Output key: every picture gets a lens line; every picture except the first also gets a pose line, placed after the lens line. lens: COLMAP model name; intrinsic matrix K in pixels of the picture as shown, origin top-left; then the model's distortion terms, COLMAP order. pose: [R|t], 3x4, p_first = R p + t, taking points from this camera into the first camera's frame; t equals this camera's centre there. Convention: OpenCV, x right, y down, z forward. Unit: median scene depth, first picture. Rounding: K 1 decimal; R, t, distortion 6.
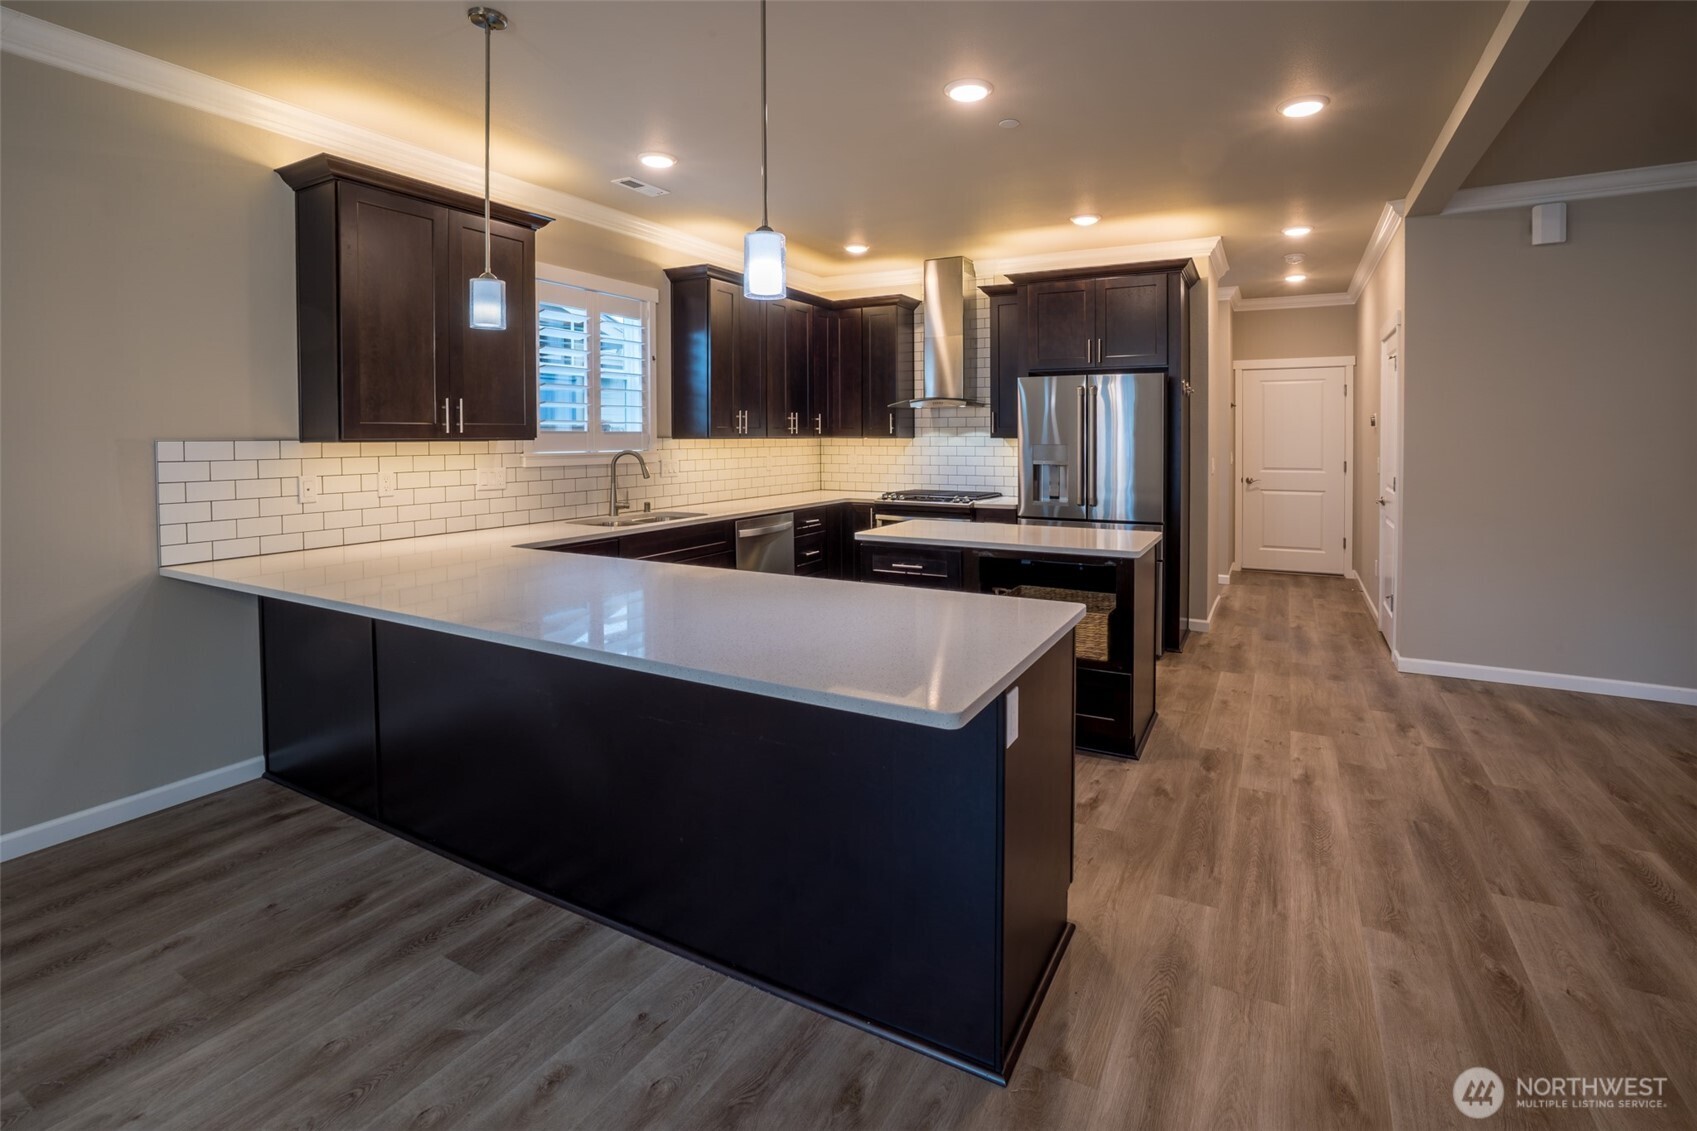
lens RADIAL K [[750.7, 0, 891.0], [0, 750.7, 460.3], [0, 0, 1]] dist [-0.040007, 0.000672]
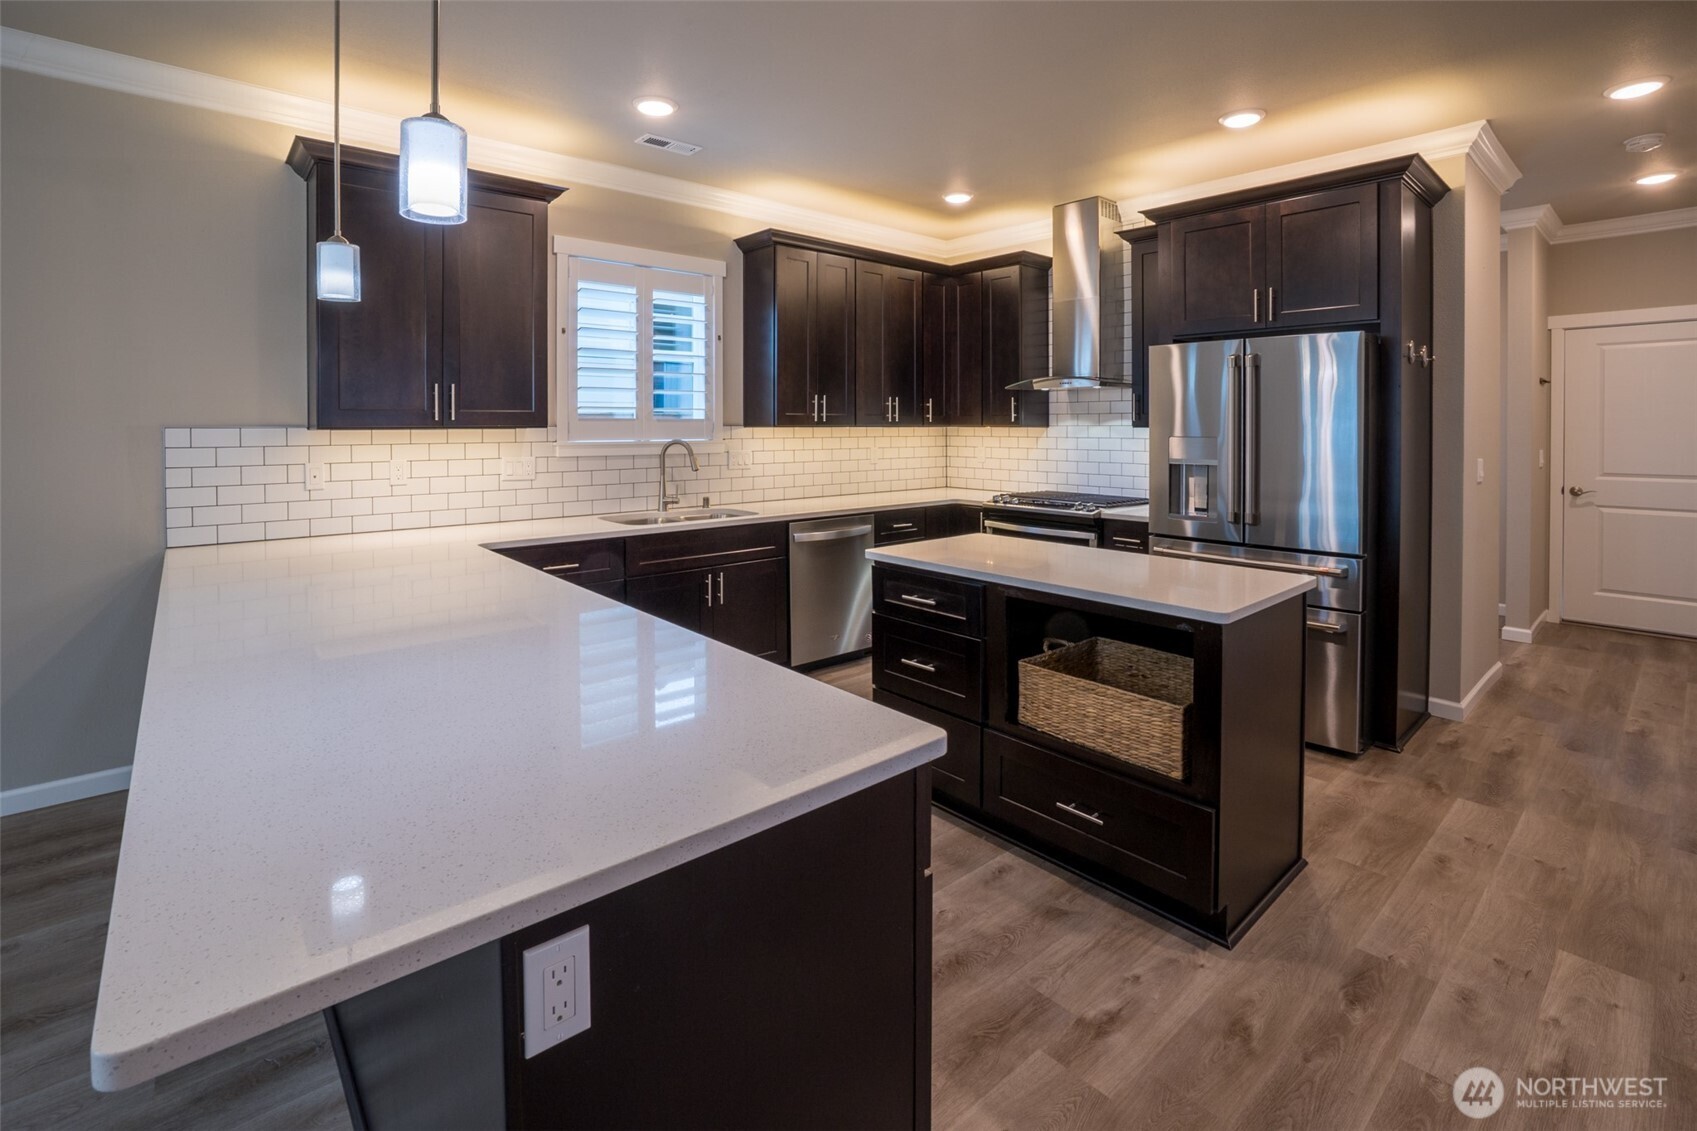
lens RADIAL K [[766.4, 0, 852.8], [0, 766.4, 443.3], [0, 0, 1]] dist [-0.030273, 0.000981]
pose [[0.932449, 0.011090, -0.361132, 0.164597], [-0.013710, 0.999895, -0.004693, -0.006751], [0.361042, 0.009327, 0.932503, 0.187708]]
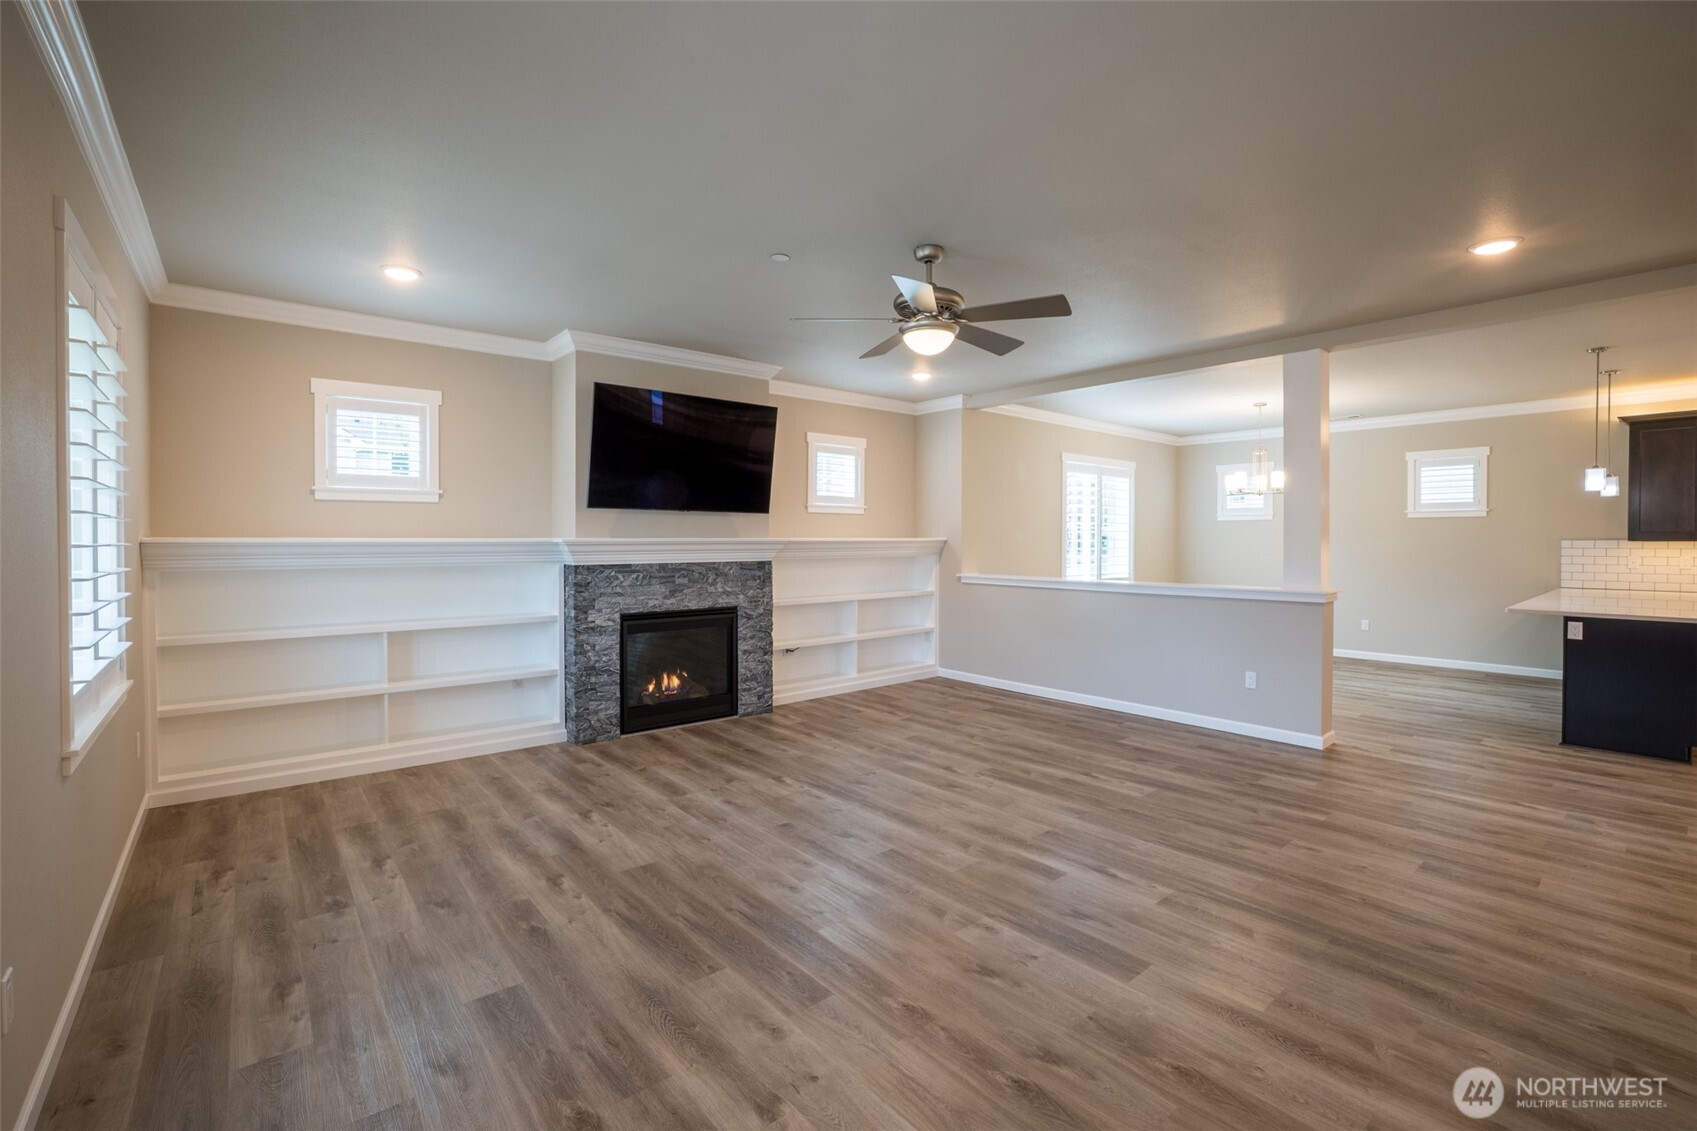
lens RADIAL K [[772.7, 0, 844.1], [0, 772.7, 534.3], [0, 0, 1]] dist [-0.000146, 0.000031]
pose [[-0.355255, 0.001800, -0.934768, 1.360069], [-0.027848, 0.999534, 0.012509, -0.004741], [0.934354, 0.030475, -0.355039, -0.234586]]
